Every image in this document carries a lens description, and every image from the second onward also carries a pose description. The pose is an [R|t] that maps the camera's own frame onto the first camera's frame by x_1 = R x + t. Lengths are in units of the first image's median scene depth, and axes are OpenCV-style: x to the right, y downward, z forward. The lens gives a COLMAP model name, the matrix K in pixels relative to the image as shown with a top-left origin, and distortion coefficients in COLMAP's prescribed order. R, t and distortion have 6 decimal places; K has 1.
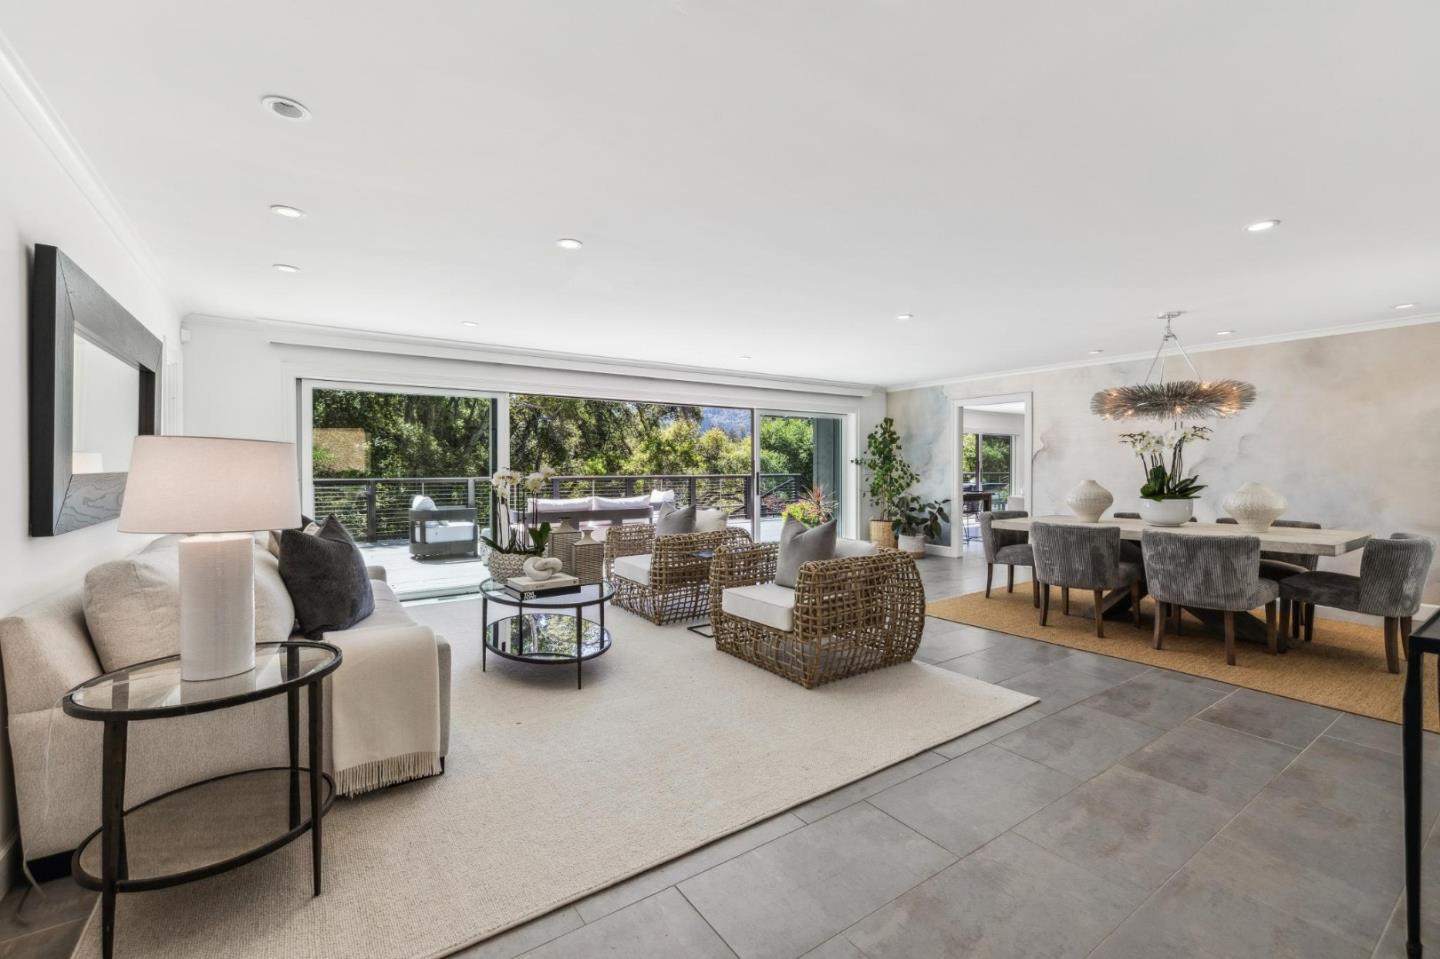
lens RADIAL K [[605.5, 0, 714.8], [0, 605.5, 472.3], [0, 0, 1]] dist [-0.001944, -0.000165]
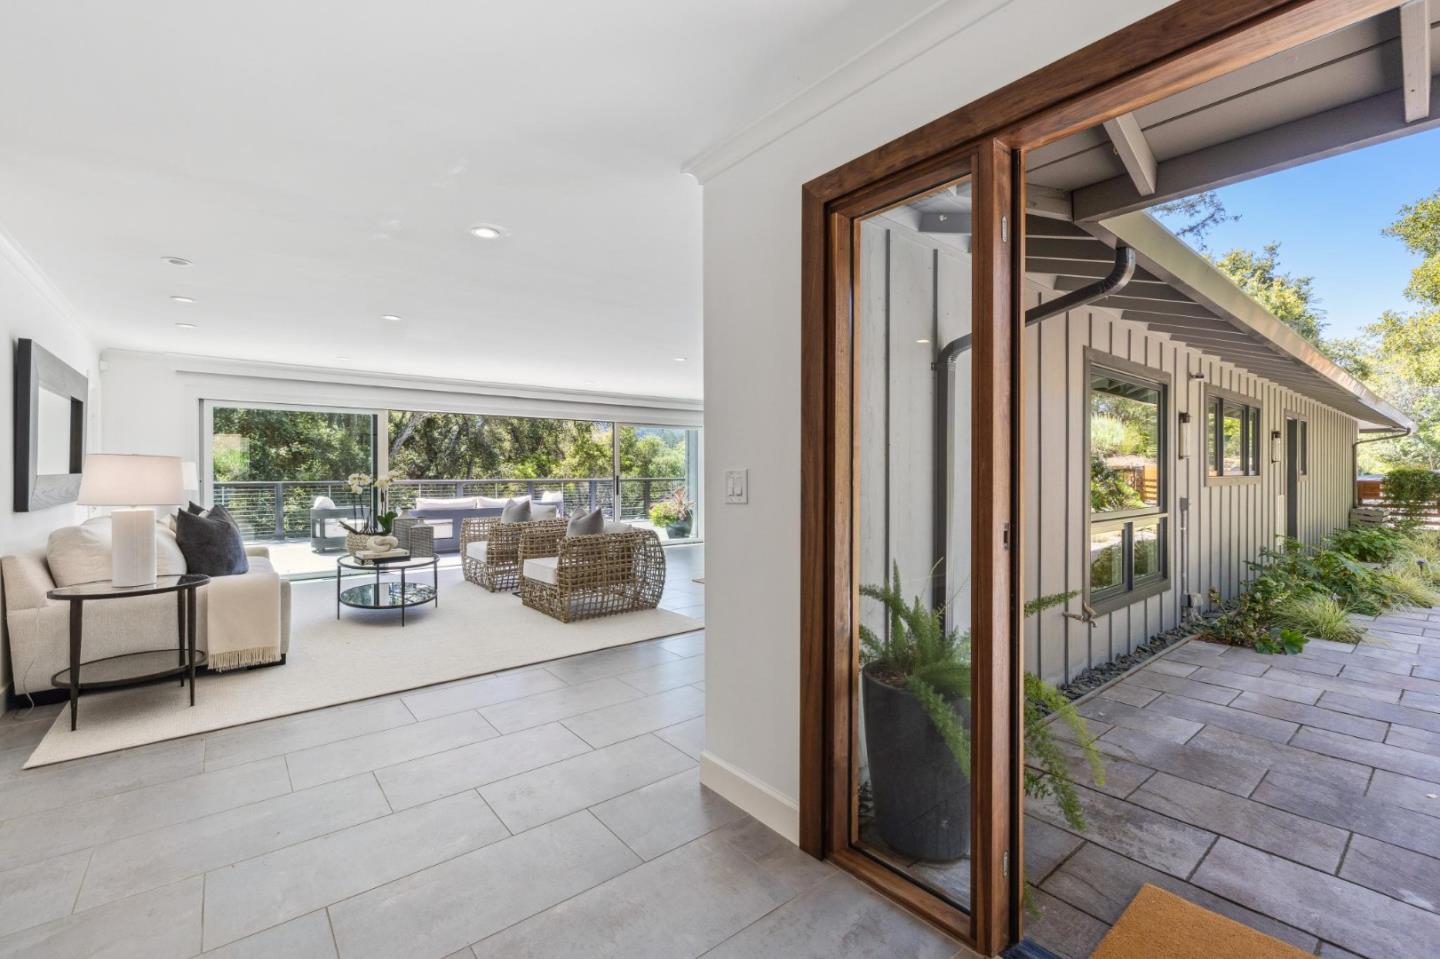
lens RADIAL K [[609.8, 0, 716.5], [0, 609.8, 474.3], [0, 0, 1]] dist [-0.002689, -0.000294]
pose [[0.996578, 0.000424, 0.082652, 0.359839], [-0.000094, 0.999992, -0.003994, 0.004235], [-0.082653, 0.003973, 0.996570, -0.451736]]
